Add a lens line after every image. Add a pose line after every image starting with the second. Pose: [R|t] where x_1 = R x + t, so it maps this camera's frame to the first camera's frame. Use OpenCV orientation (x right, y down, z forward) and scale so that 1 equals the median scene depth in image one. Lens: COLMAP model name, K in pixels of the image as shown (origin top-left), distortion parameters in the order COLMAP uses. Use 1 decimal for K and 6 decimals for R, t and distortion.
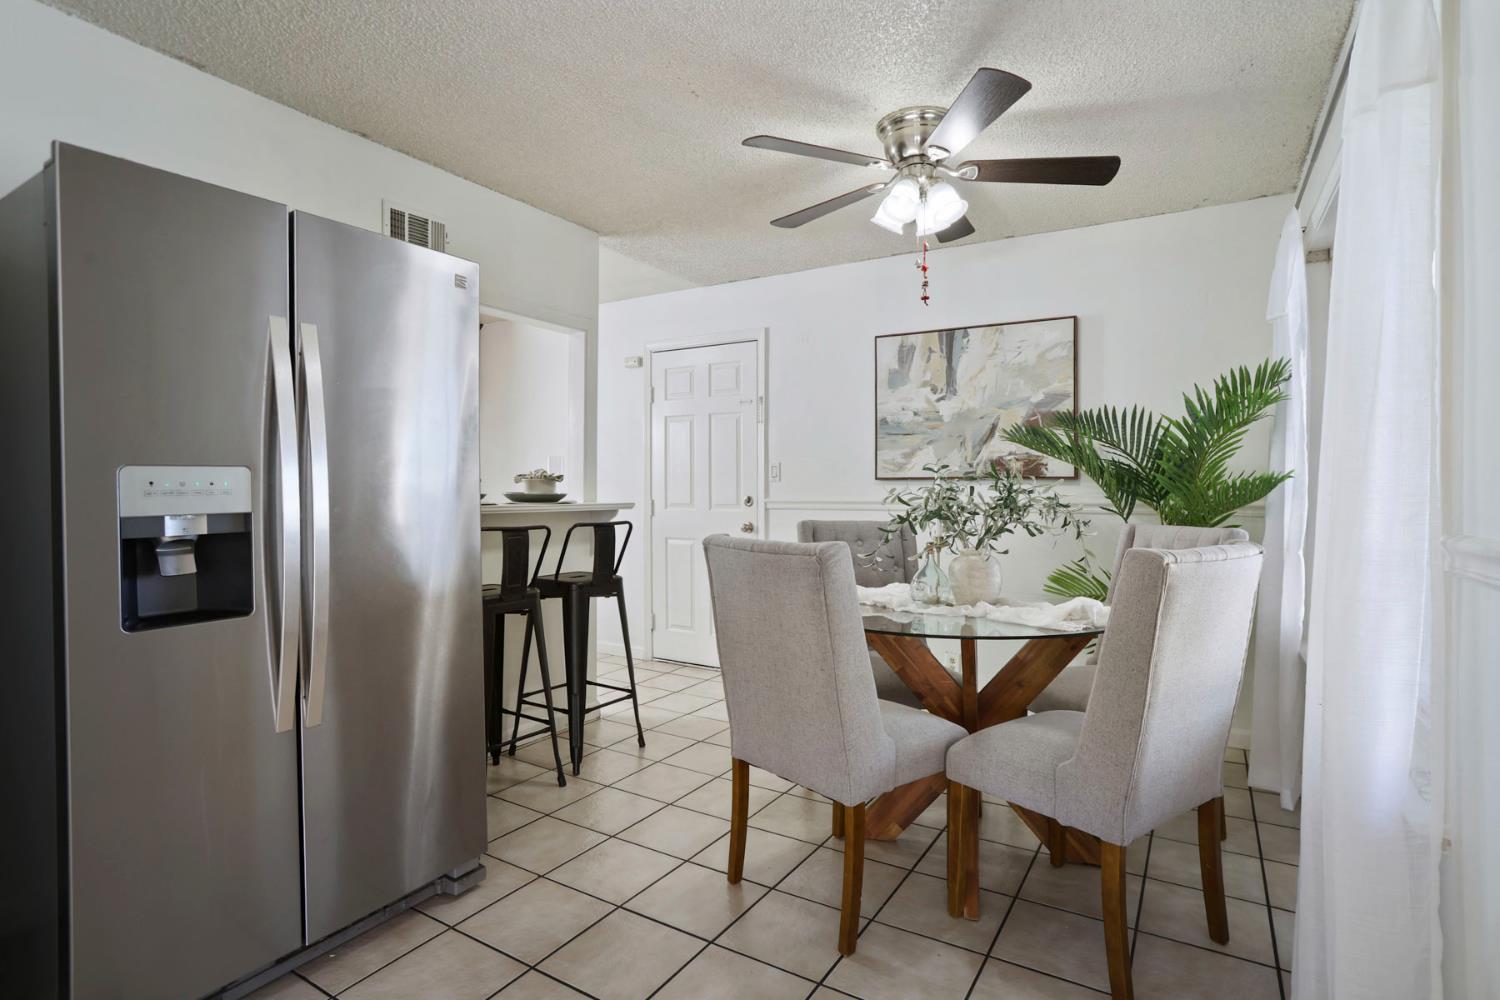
lens RADIAL K [[737.2, 0, 750.7], [0, 737.2, 487.4], [0, 0, 1]] dist [-0.065477, 0.024179]
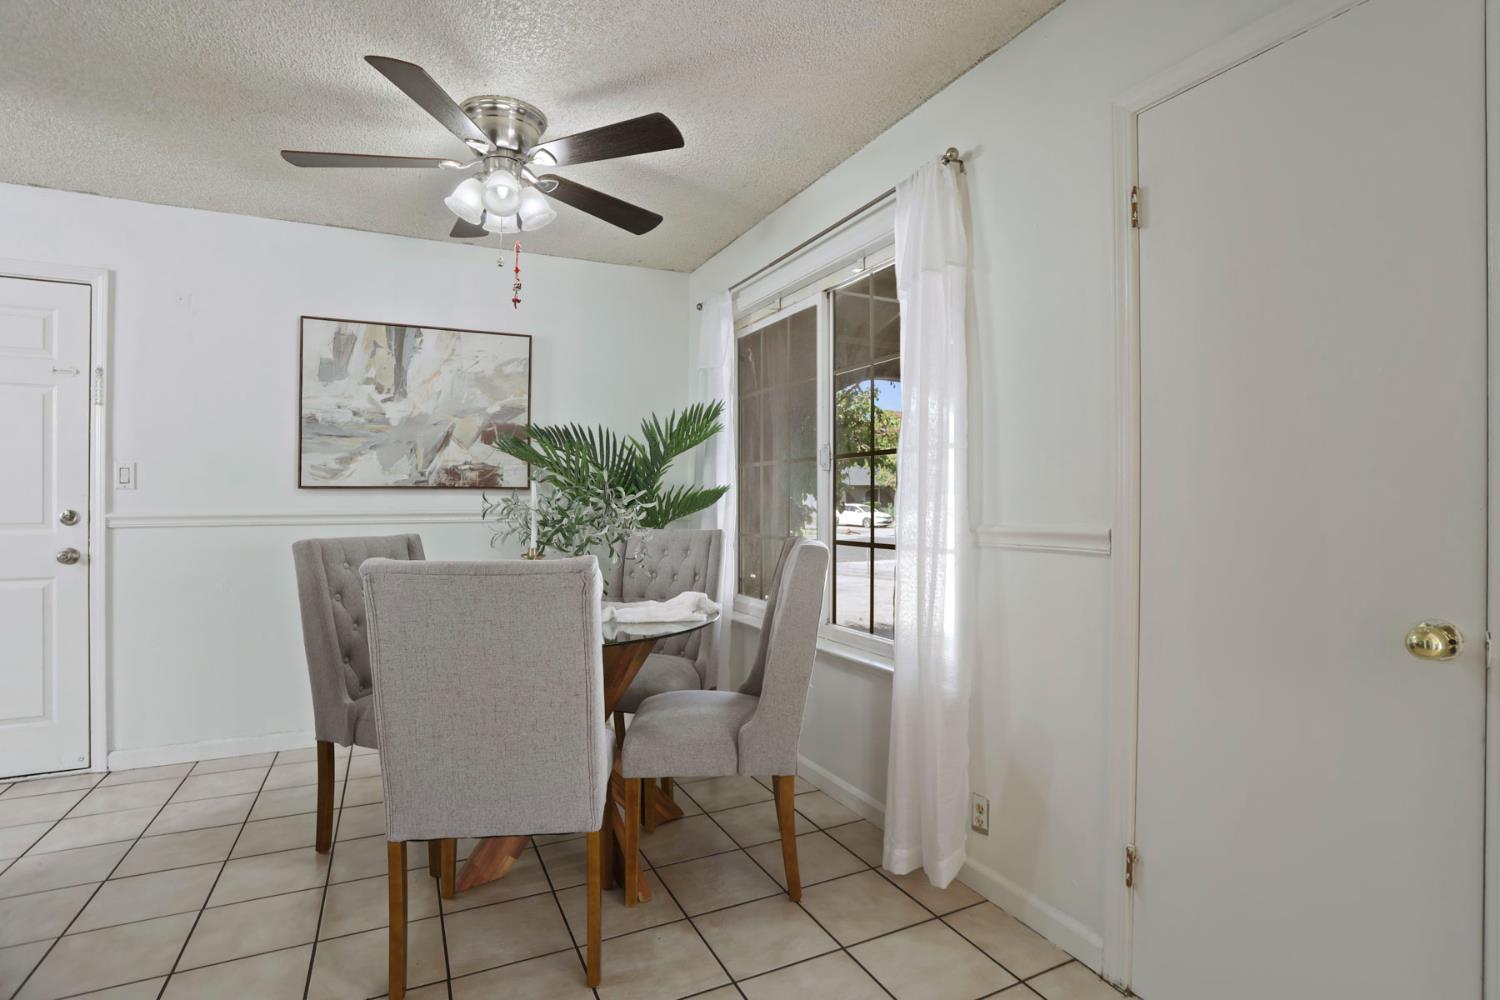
lens RADIAL K [[737.2, 0, 756.2], [0, 737.2, 492.1], [0, 0, 1]] dist [-0.065477, 0.024179]
pose [[0.540053, 0.005544, 0.841613, -0.249490], [0.001307, 0.999972, -0.007426, 0.000586], [-0.841630, 0.005111, 0.540030, 0.135320]]
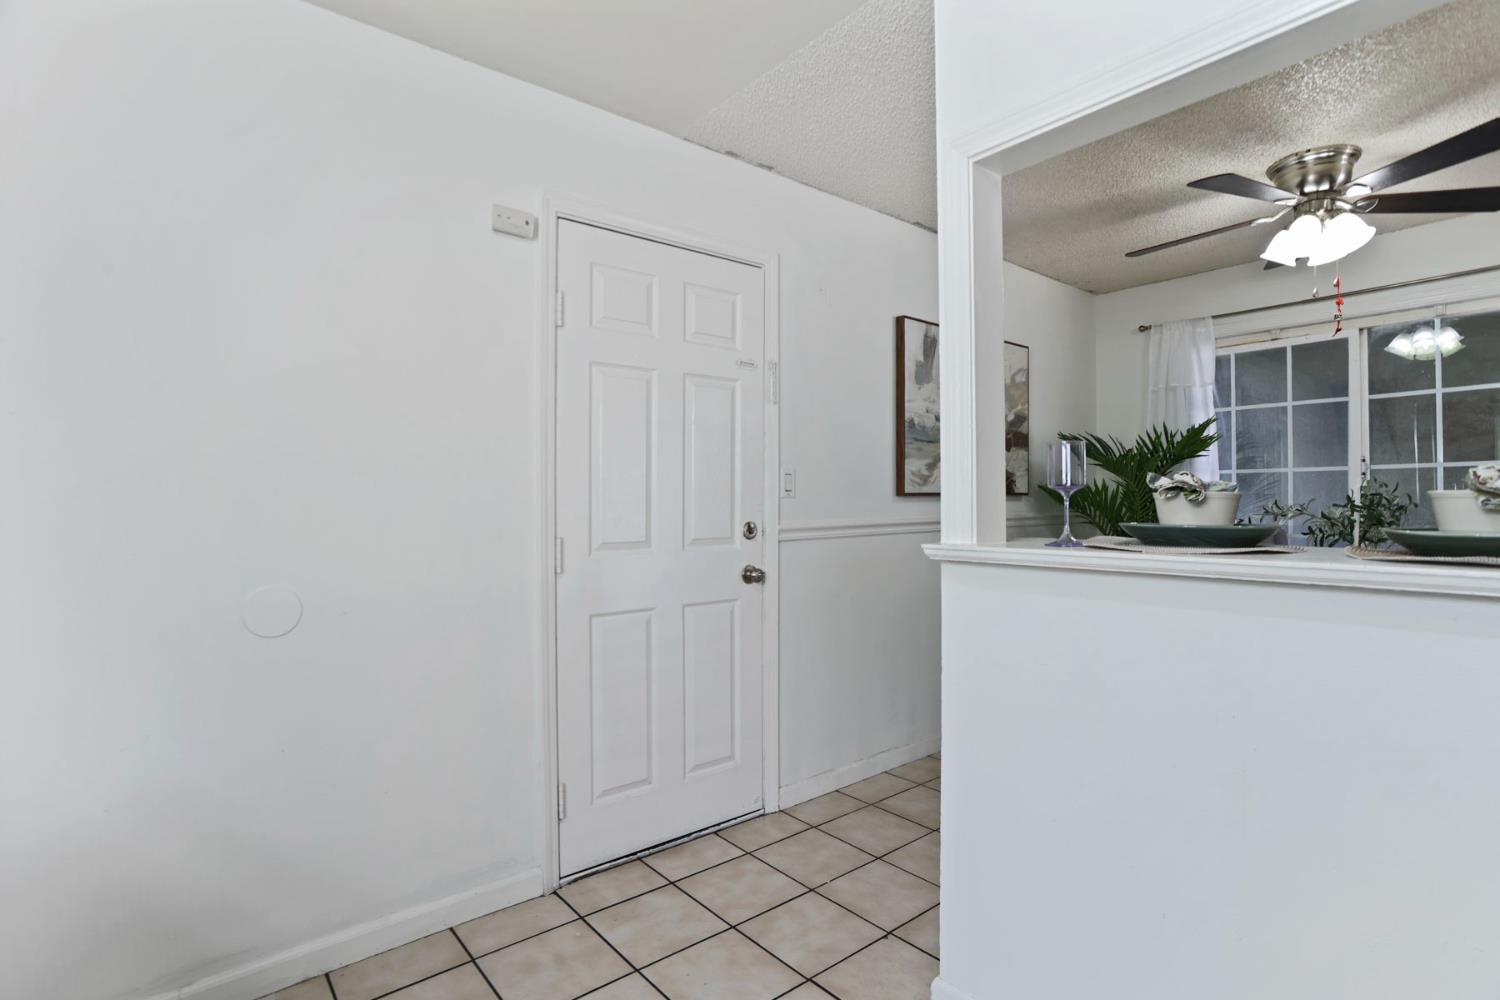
lens RADIAL K [[737.2, 0, 737.4], [0, 737.2, 503.0], [0, 0, 1]] dist [-0.065477, 0.024179]
pose [[0.337947, -0.005396, 0.941150, -0.675255], [0.009706, 0.999950, 0.002248, -0.006367], [-0.941115, 0.008375, 0.337983, 0.955187]]
